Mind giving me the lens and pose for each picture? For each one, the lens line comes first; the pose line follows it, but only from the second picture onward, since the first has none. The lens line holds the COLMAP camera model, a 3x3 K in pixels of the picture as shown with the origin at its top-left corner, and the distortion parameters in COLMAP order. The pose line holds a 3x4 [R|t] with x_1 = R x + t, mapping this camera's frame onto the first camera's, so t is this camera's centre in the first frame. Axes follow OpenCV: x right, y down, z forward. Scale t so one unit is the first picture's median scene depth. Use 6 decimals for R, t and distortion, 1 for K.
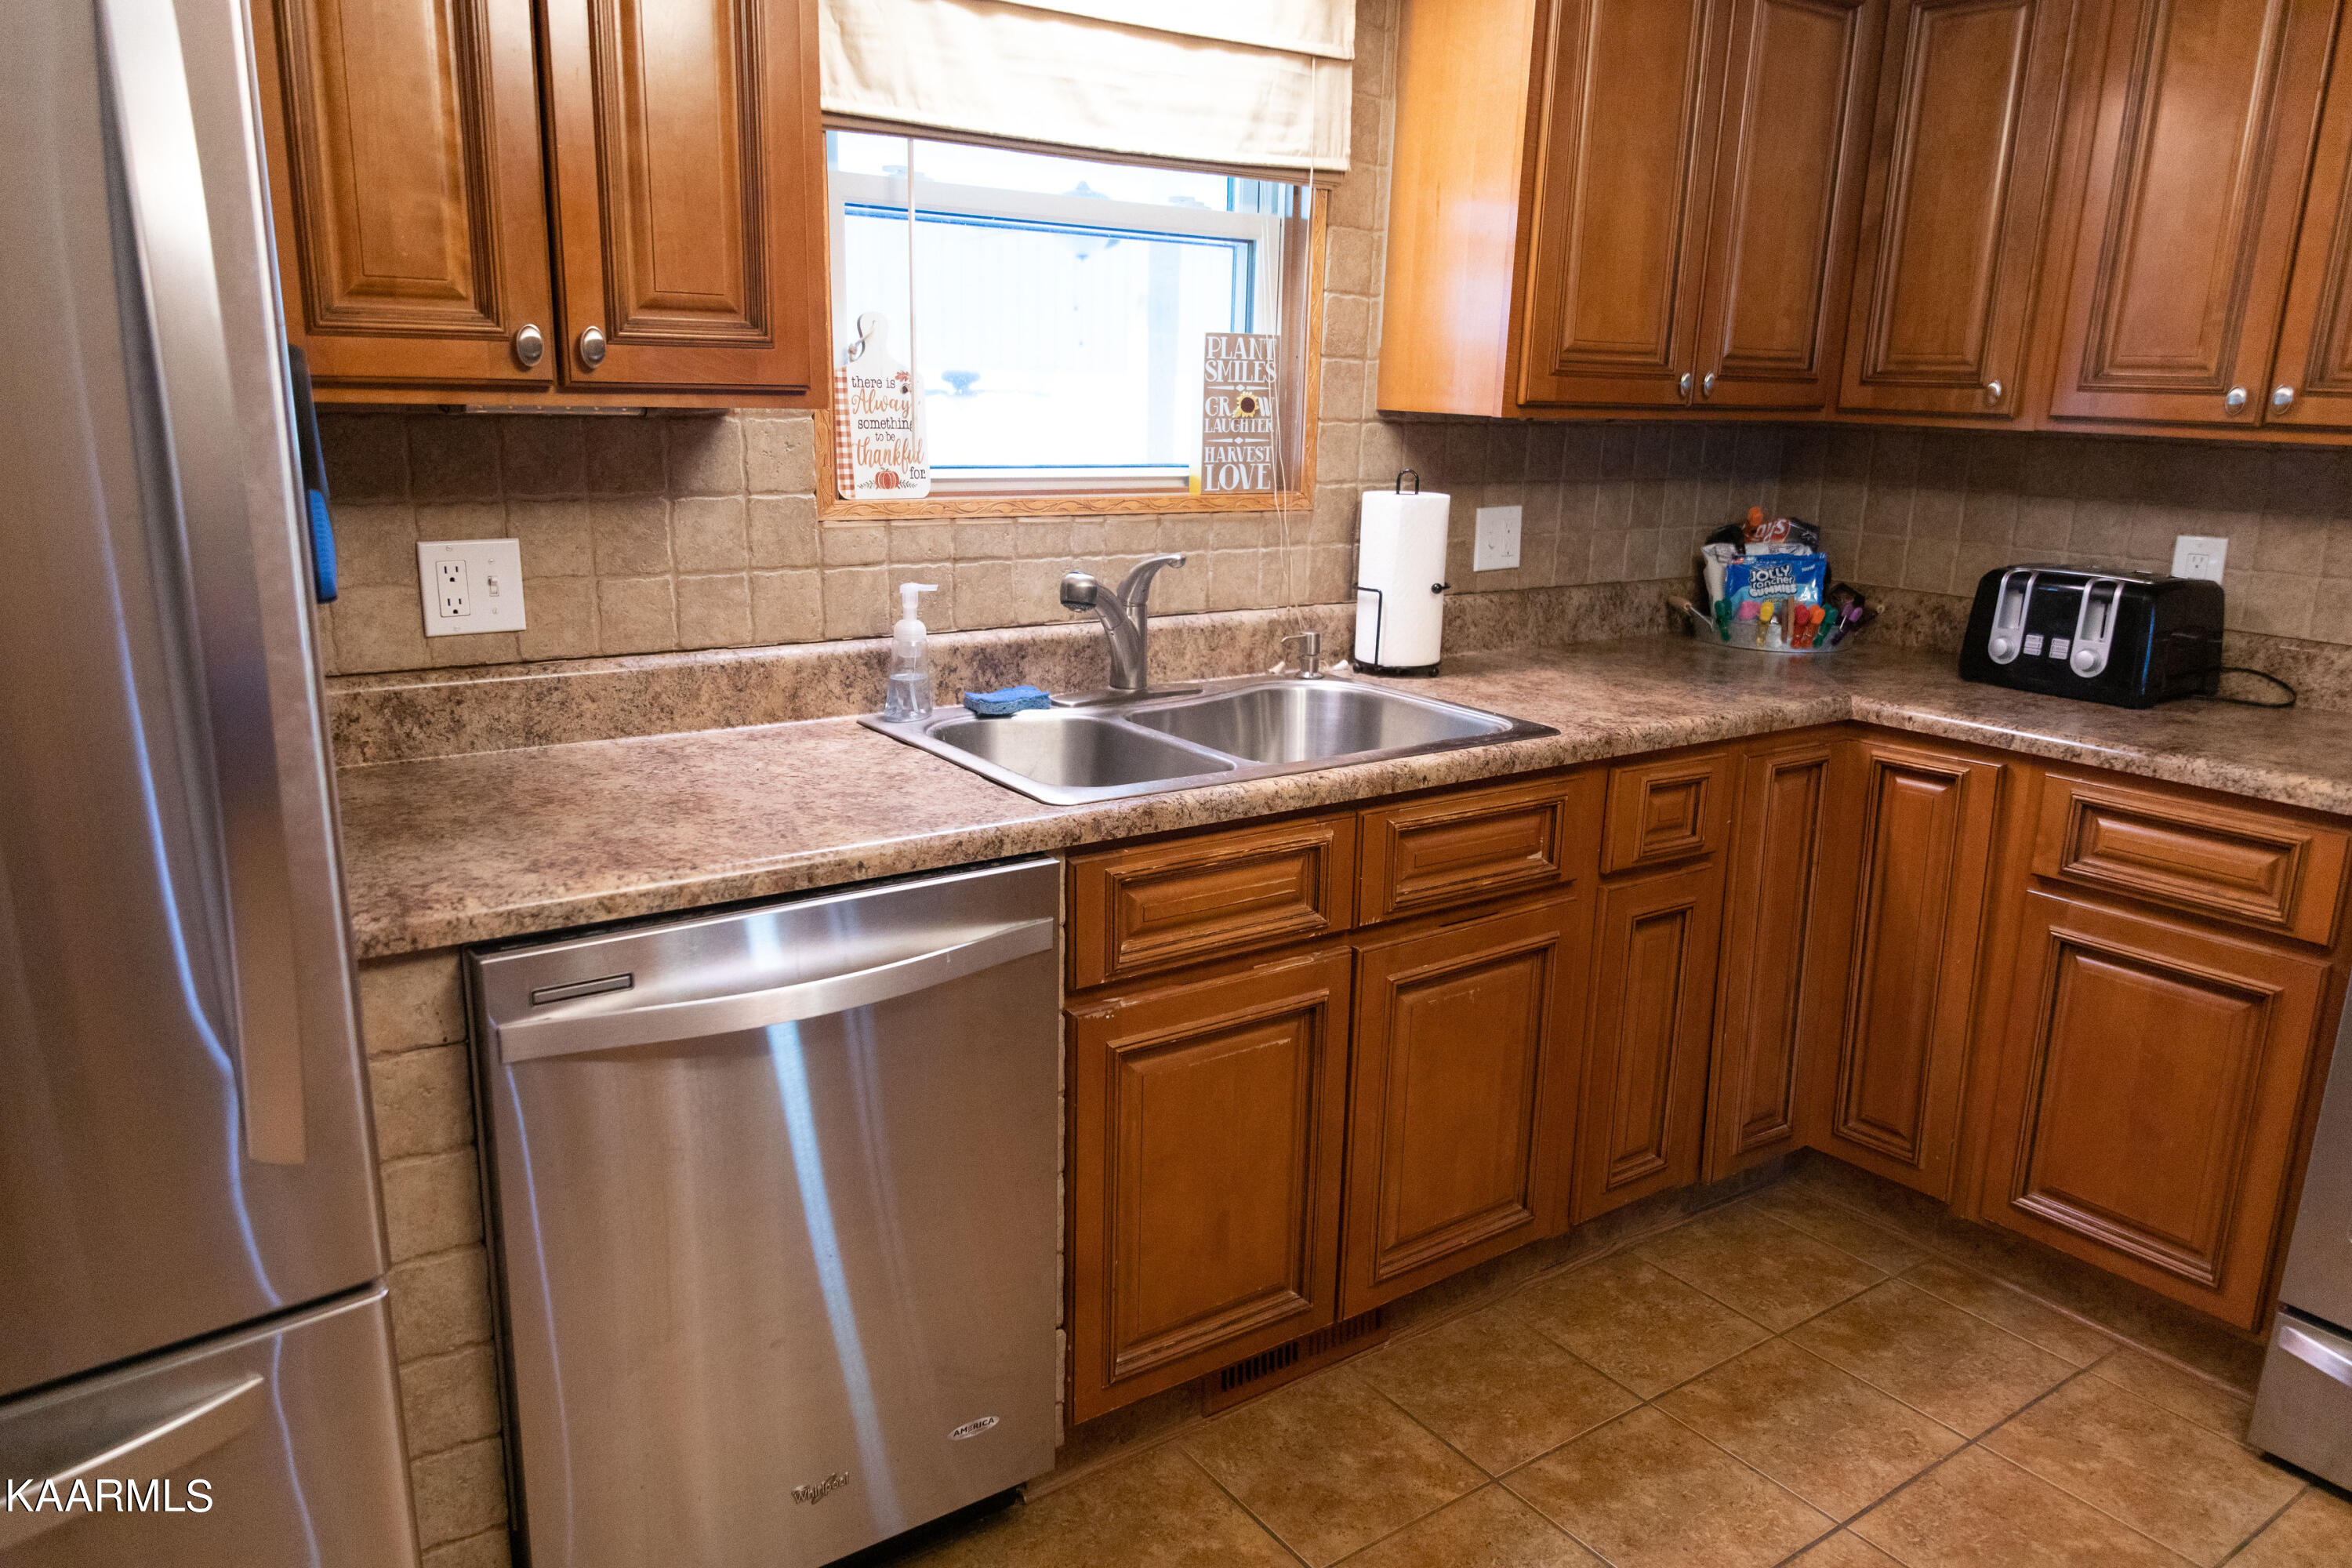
lens RADIAL K [[1642.3, 0, 1176.0], [0, 1642.3, 784.0], [0, 0, 1]] dist [0.000982, -0.002859]
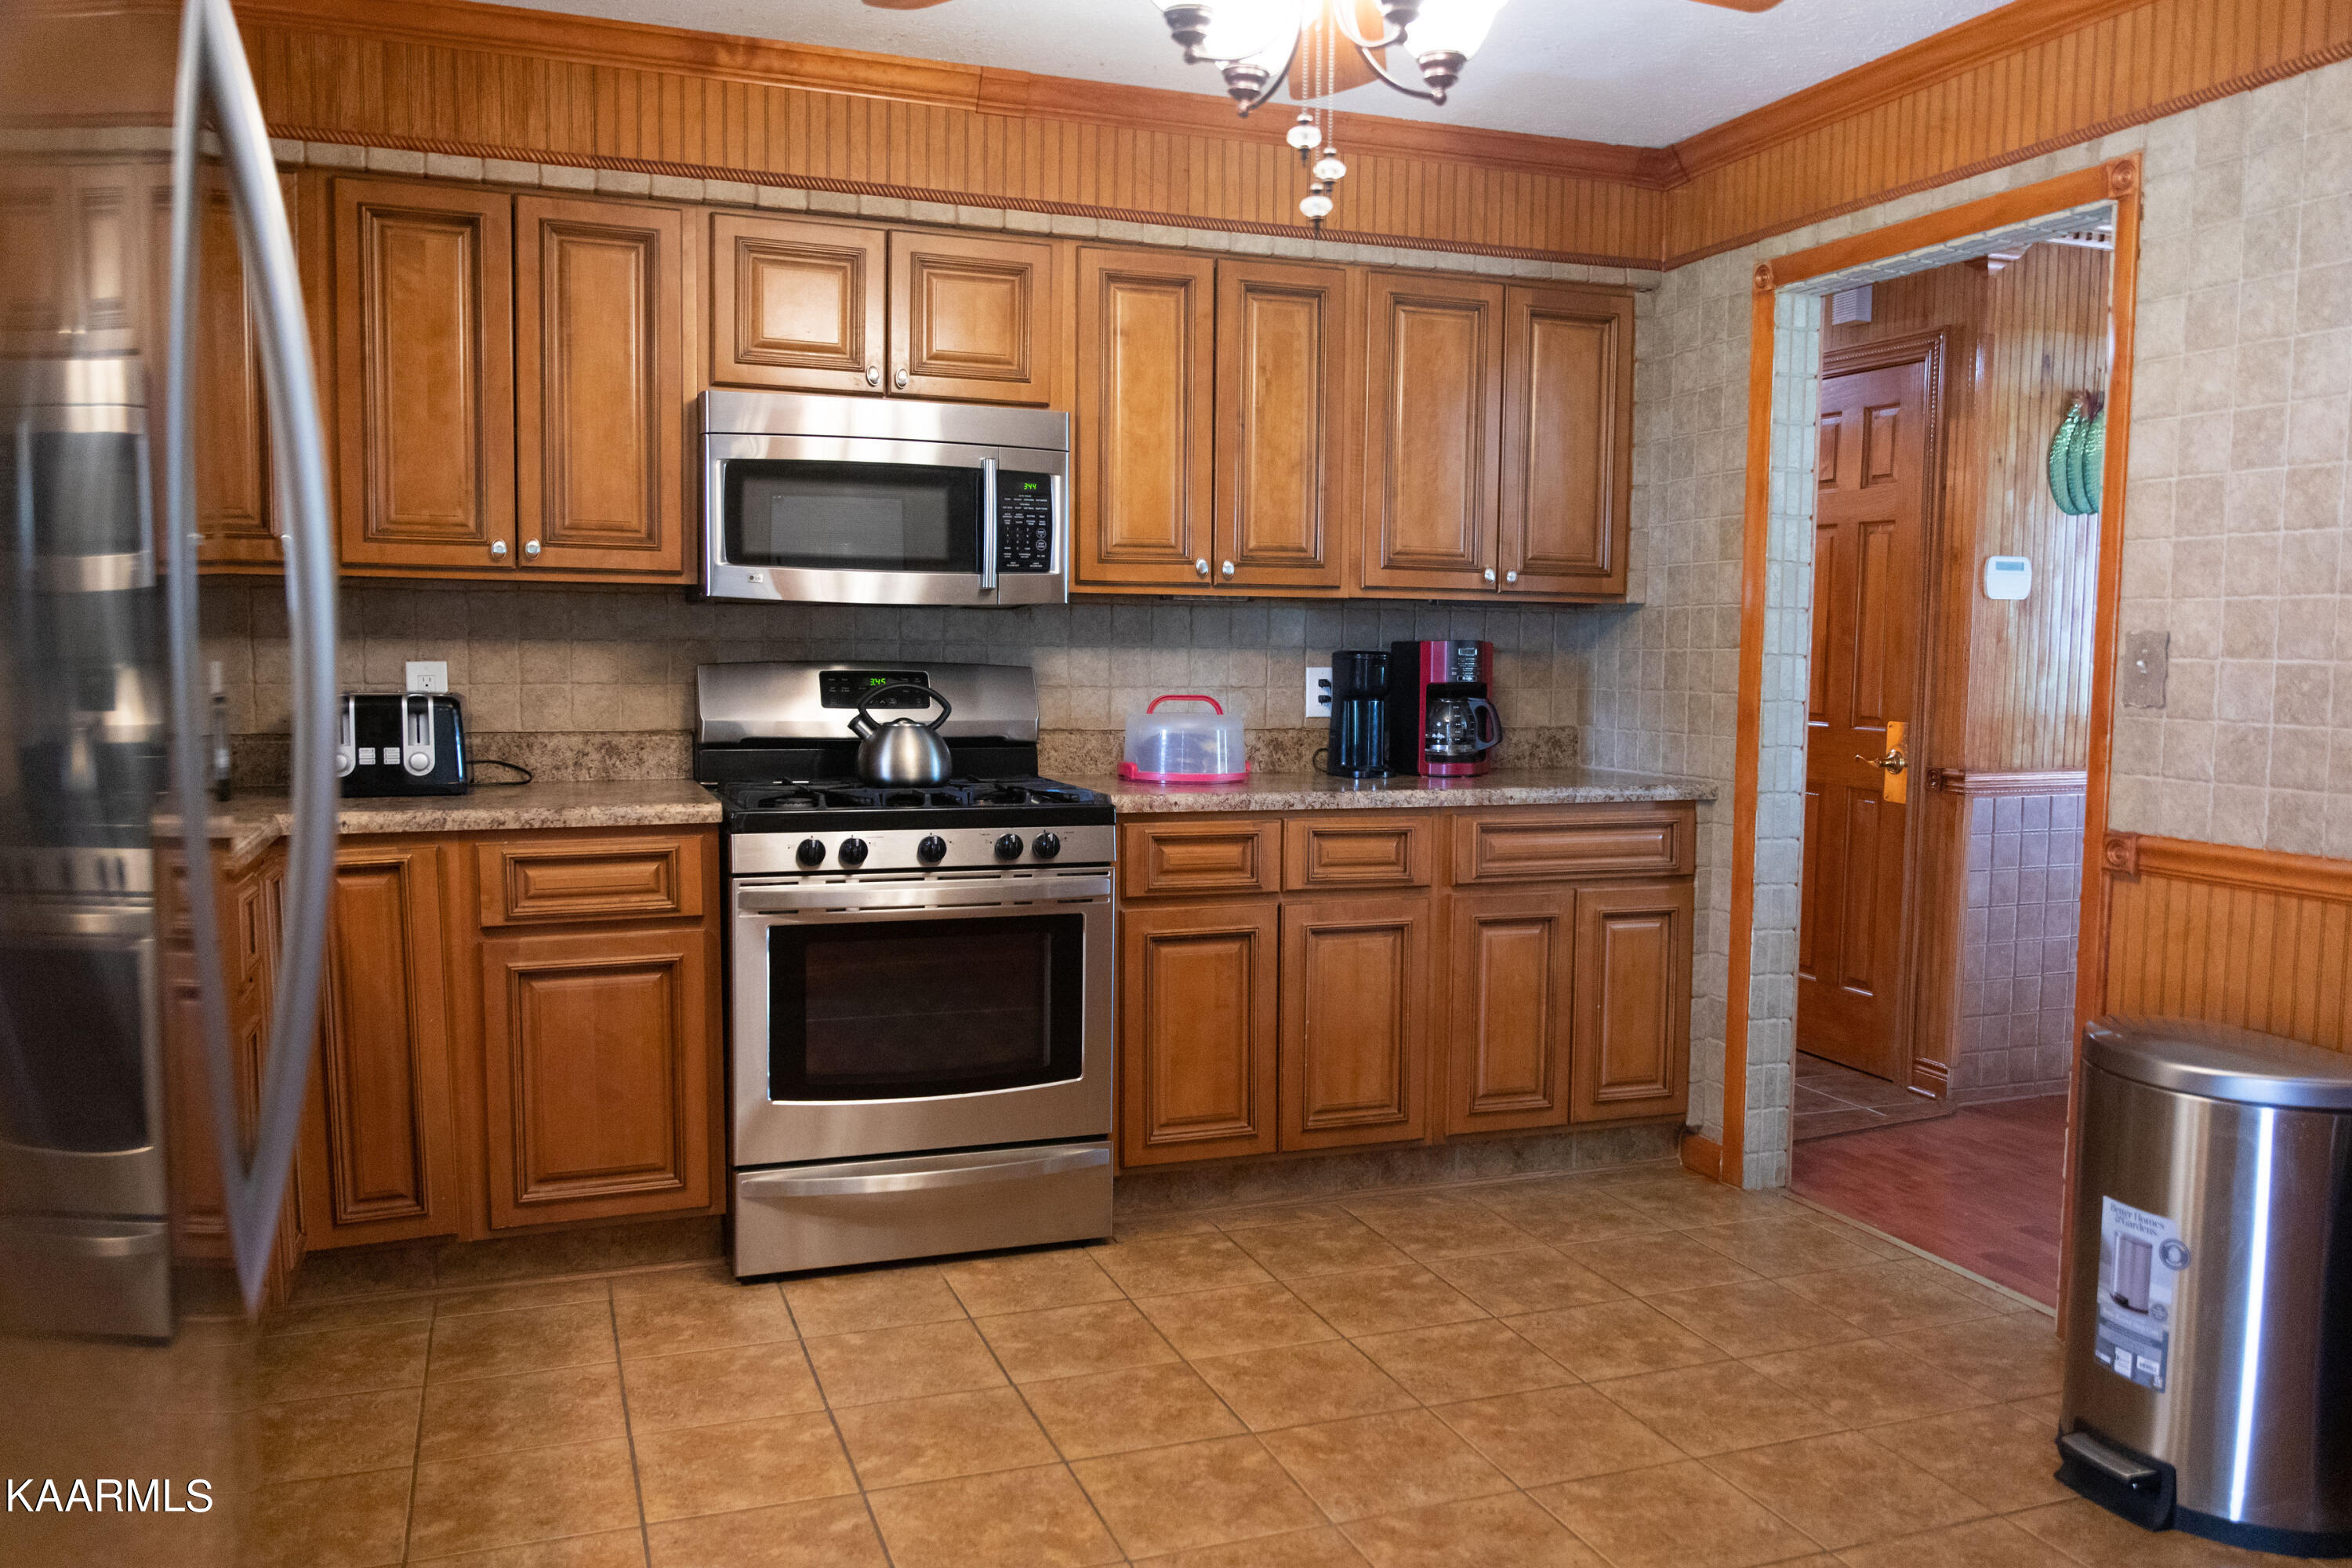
lens RADIAL K [[1860.7, 0, 1176.0], [0, 1860.7, 784.0], [0, 0, 1]] dist [0.066670, -0.000060]
pose [[0.272258, -0.106646, 0.956296, -0.664592], [0.229706, 0.972308, 0.043035, 0.009213], [-0.934404, 0.207951, 0.289216, 0.092787]]
